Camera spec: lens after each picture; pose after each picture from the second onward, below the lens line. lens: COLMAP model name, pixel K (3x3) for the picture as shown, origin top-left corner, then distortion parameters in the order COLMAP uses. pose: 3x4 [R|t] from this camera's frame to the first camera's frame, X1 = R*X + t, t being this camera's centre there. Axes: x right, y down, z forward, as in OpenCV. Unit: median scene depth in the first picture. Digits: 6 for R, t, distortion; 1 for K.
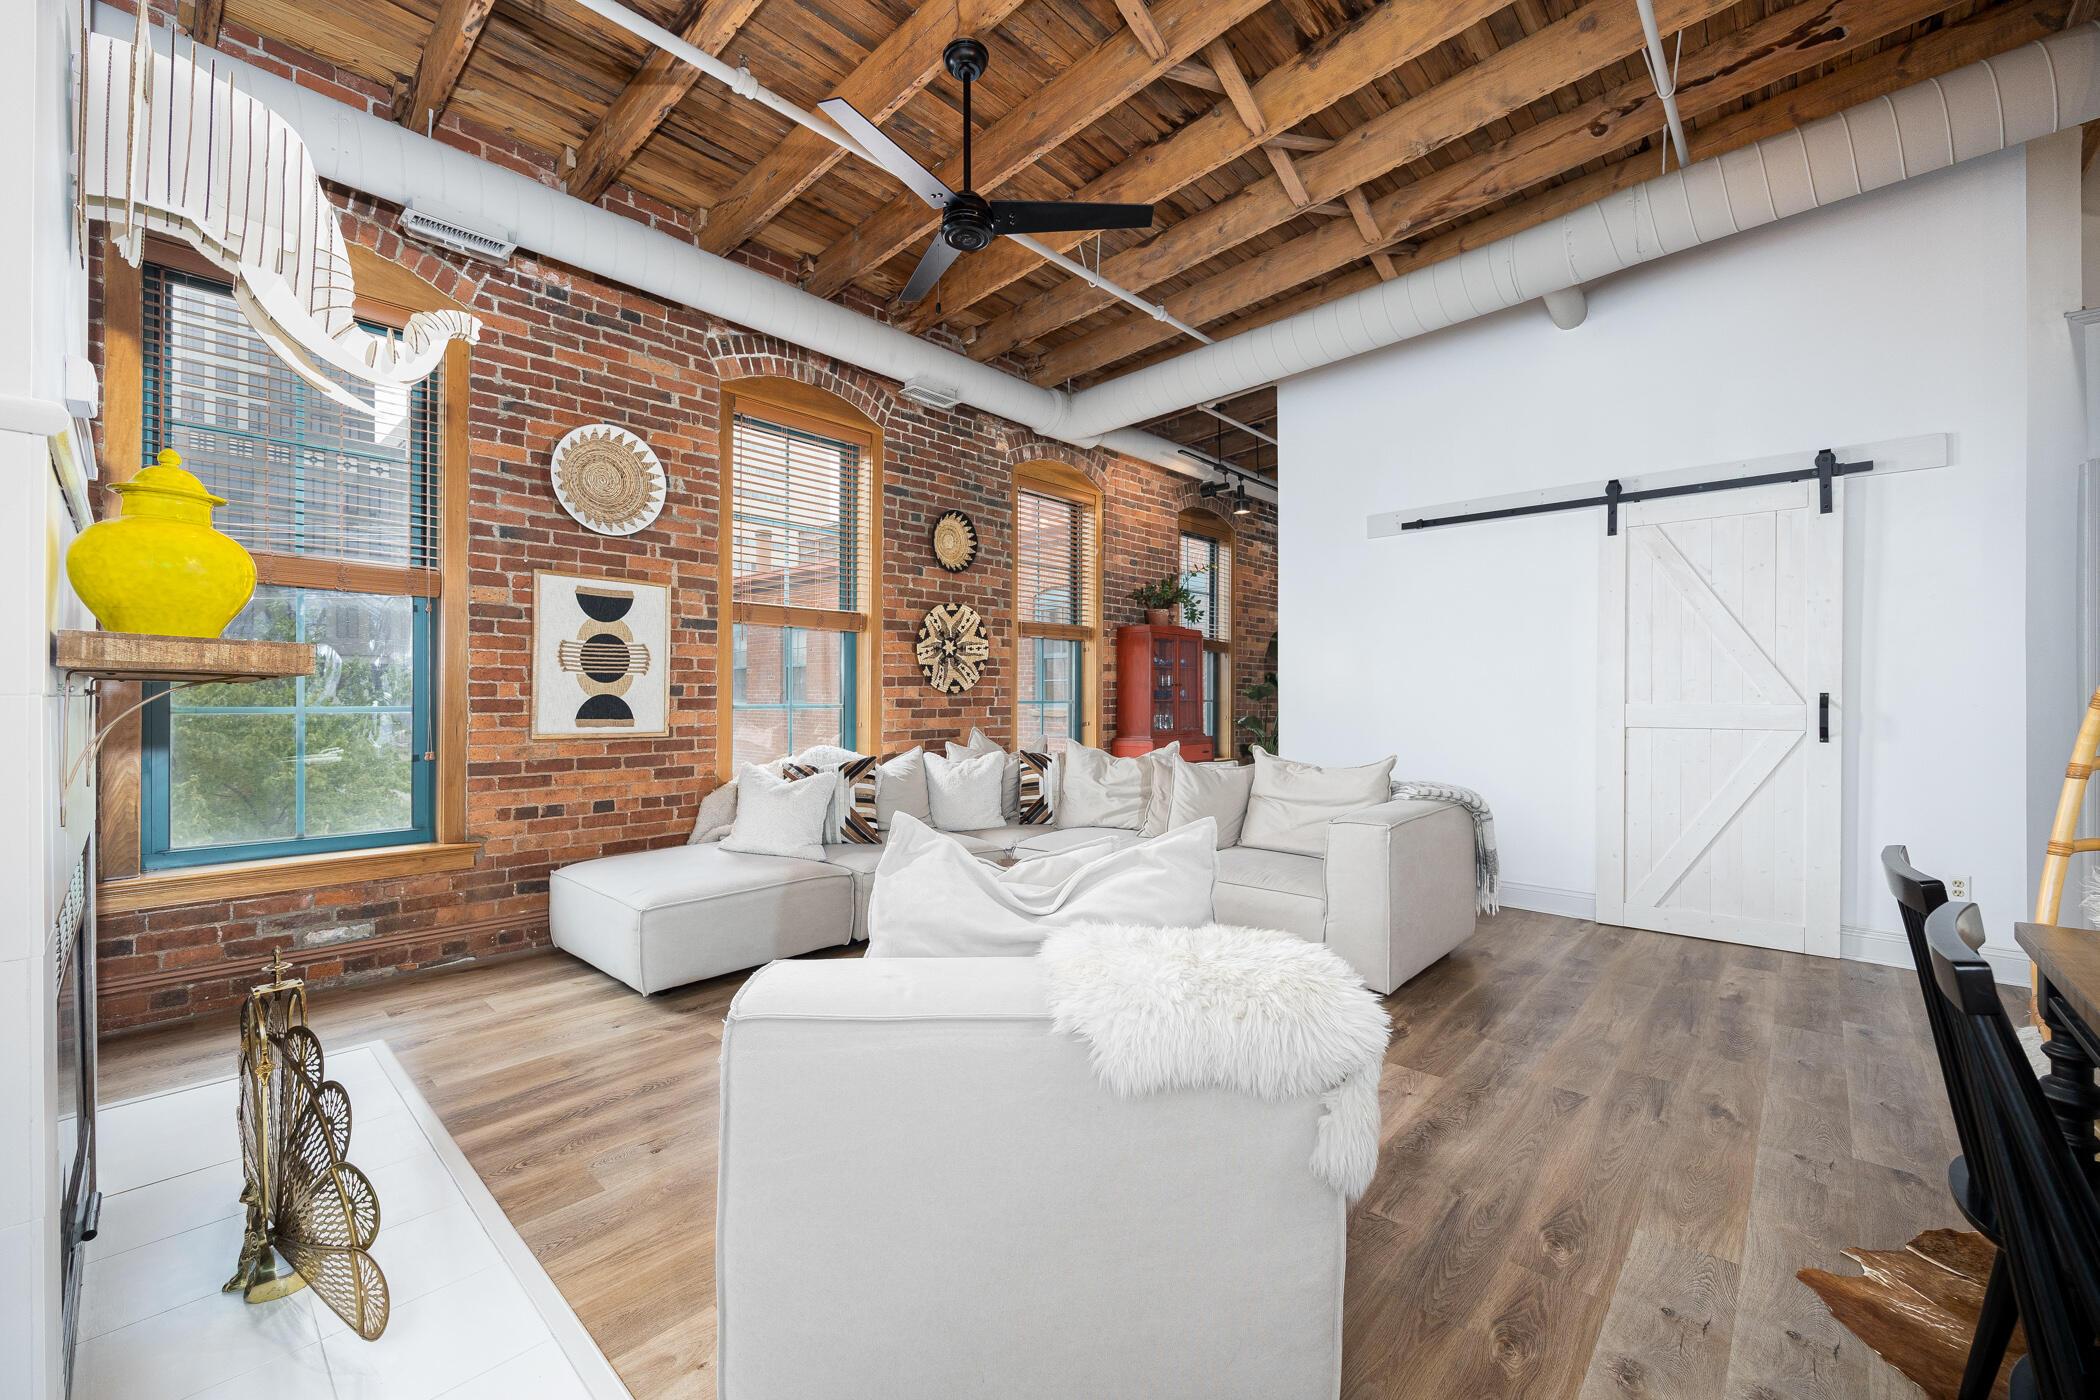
lens RADIAL K [[835.1, 0, 1052.0], [0, 835.1, 699.3], [0, 0, 1]] dist [-0.003568, -0.000943]
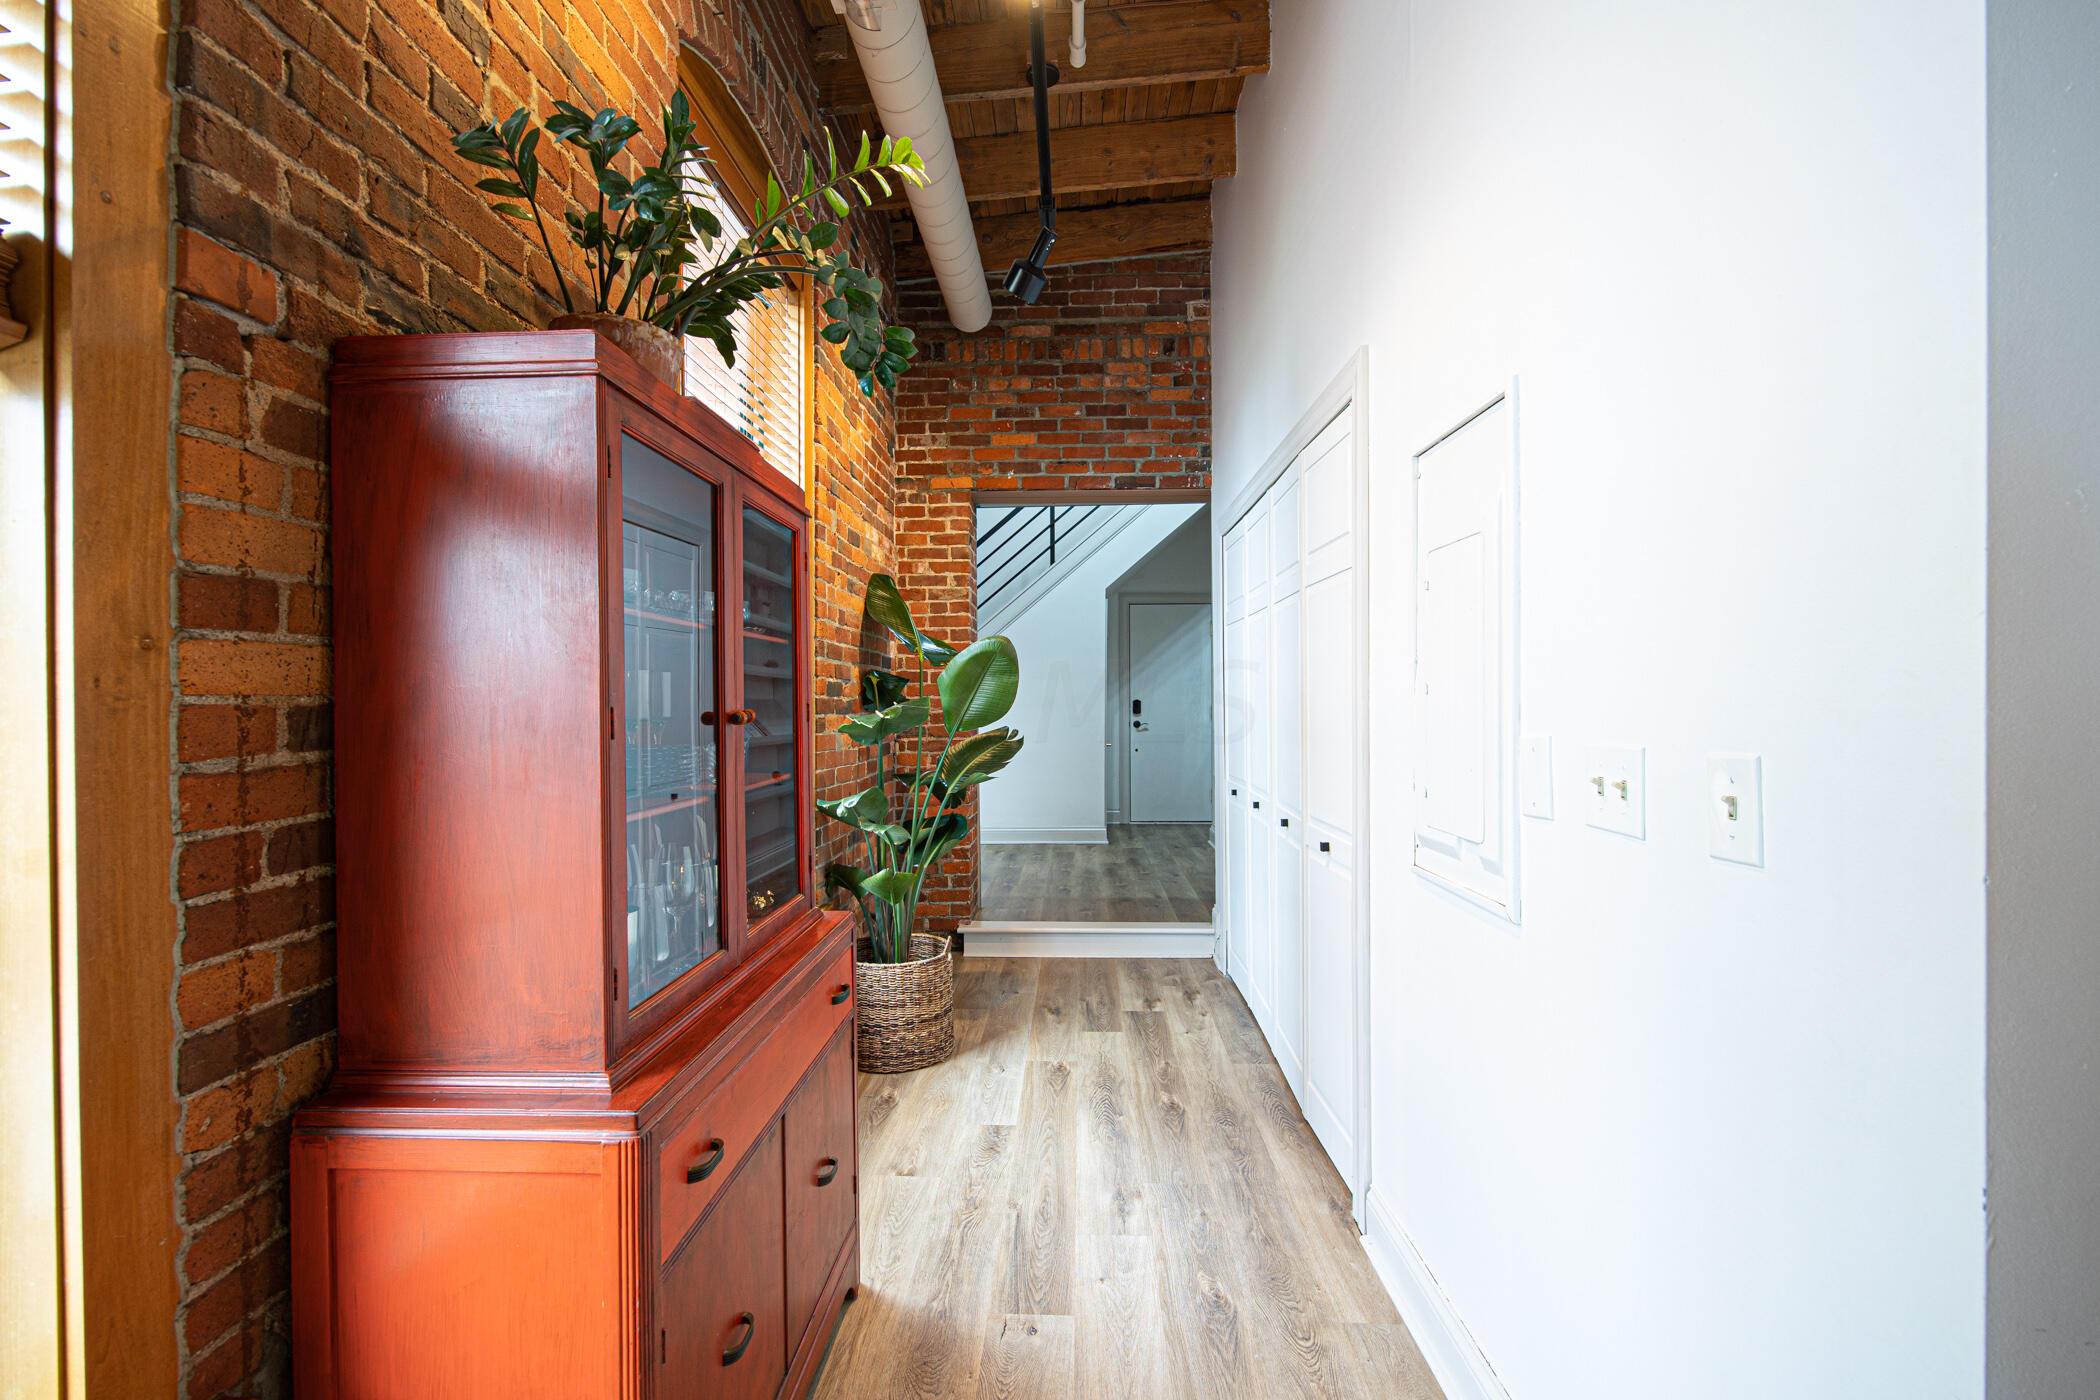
lens RADIAL K [[835.1, 0, 1055.4], [0, 835.1, 699.0], [0, 0, 1]] dist [-0.003568, -0.000943]
pose [[0.755679, -0.004153, 0.654929, 0.125774], [0.007791, 0.999966, -0.002648, -0.033286], [-0.654896, 0.007104, 0.755686, 1.284035]]
